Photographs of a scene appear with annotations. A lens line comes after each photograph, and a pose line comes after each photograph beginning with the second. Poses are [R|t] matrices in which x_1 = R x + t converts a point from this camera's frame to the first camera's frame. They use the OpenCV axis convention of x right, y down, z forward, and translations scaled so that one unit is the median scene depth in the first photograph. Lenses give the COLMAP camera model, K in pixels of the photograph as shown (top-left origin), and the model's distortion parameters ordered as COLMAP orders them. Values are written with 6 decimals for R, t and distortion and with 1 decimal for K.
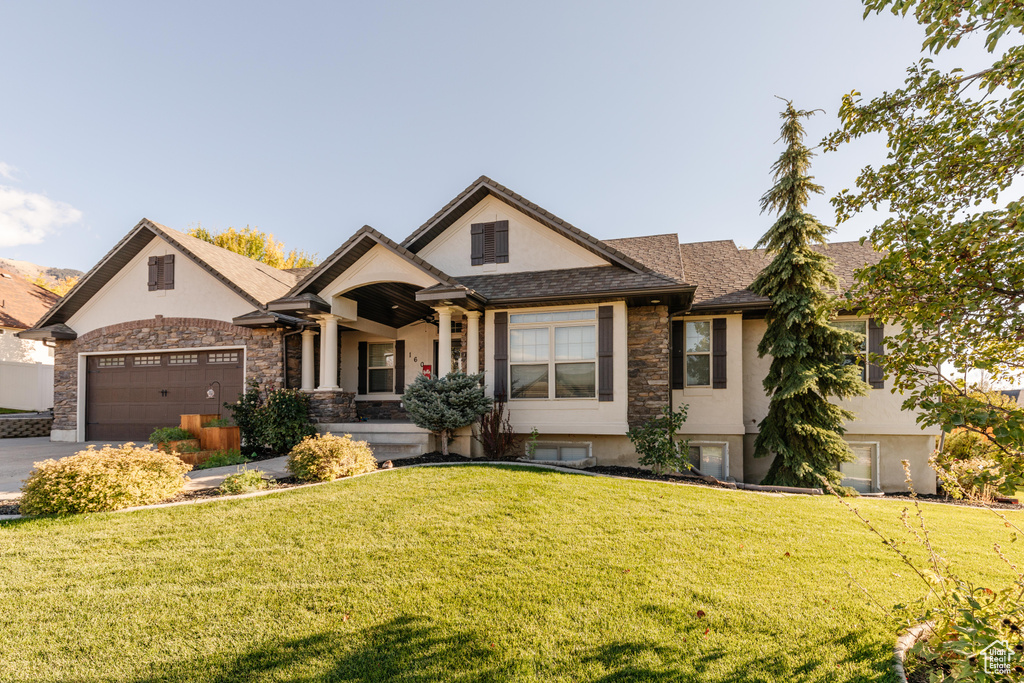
lens RADIAL K [[484.2, 0, 512.1], [0, 484.2, 376.4], [0, 0, 1]] dist [-0.003712, -0.000380]
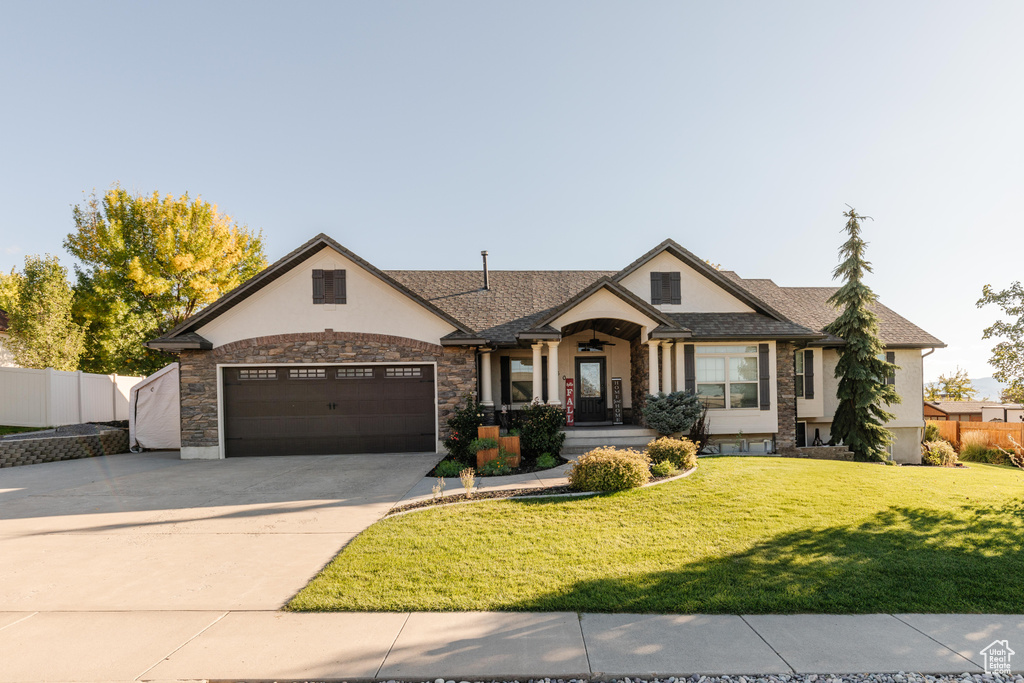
lens RADIAL K [[576.1, 0, 524.2], [0, 576.1, 389.4], [0, 0, 1]] dist [-0.000072, -0.000119]
pose [[0.943054, -0.001382, 0.332638, -0.929052], [-0.006680, 0.999711, 0.023092, -0.038856], [-0.332574, -0.023999, 0.942772, -0.338027]]
